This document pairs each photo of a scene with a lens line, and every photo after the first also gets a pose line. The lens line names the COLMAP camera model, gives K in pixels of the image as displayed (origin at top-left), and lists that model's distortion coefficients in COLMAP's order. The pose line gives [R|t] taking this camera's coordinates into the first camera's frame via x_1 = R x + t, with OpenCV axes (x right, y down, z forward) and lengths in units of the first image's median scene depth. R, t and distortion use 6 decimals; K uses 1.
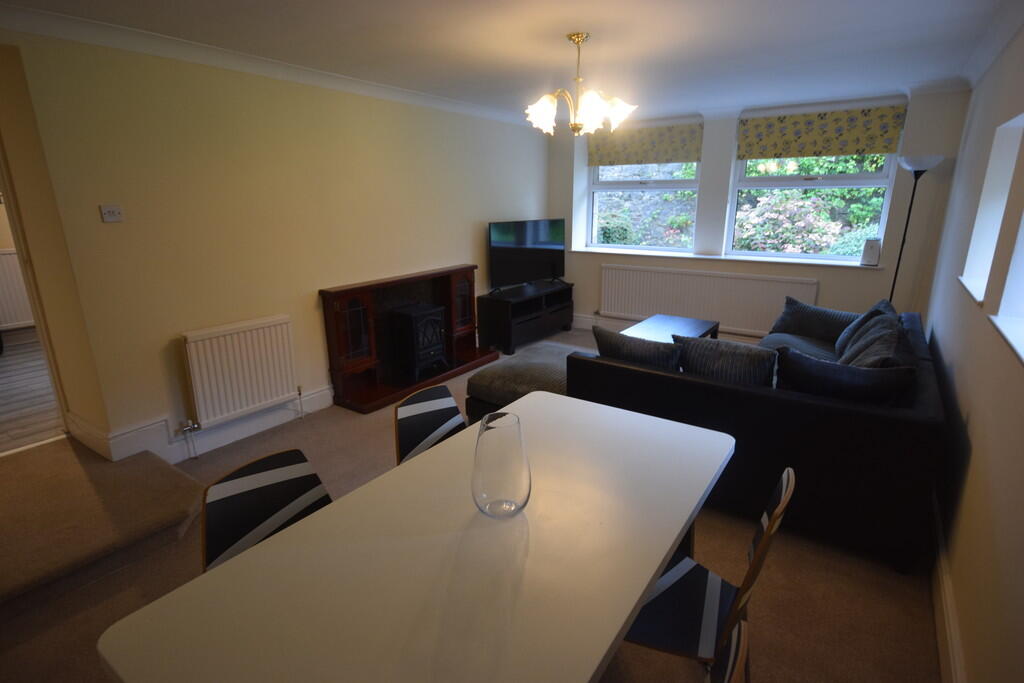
lens RADIAL K [[523.5, 0, 512.0], [0, 523.5, 341.5], [0, 0, 1]] dist [0.004484, 0.000396]
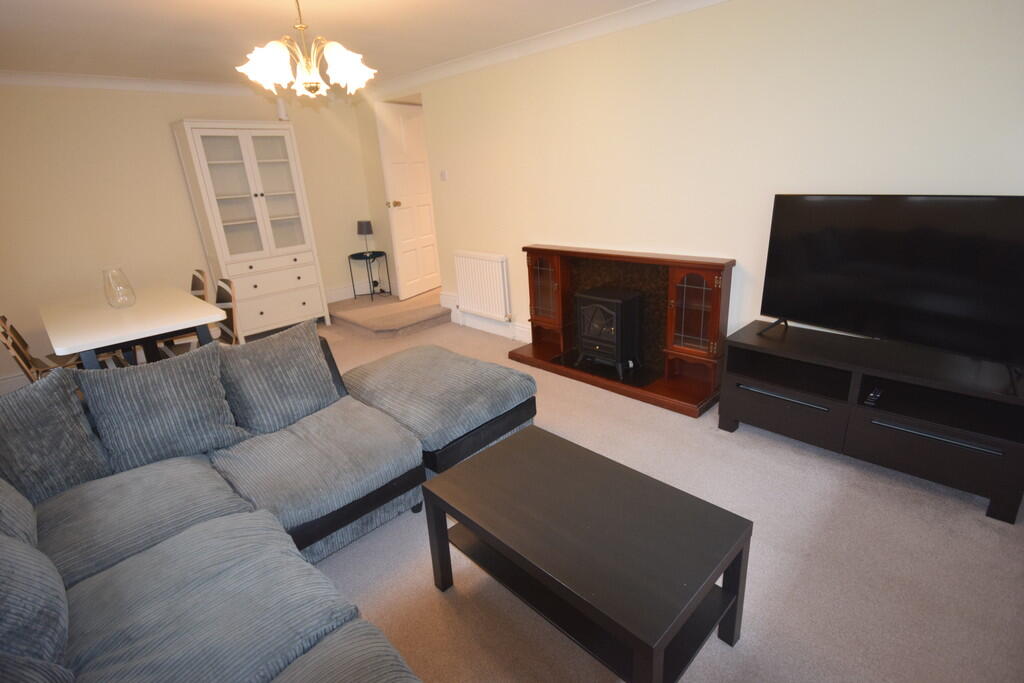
lens RADIAL K [[492.5, 0, 512.0], [0, 492.5, 341.5], [0, 0, 1]] dist [0.005855, 0.000508]
pose [[-0.192558, 0.340357, -0.920369, 0.533263], [-0.207358, 0.902629, 0.377180, -0.229523], [0.959127, 0.263475, -0.103233, 0.854317]]
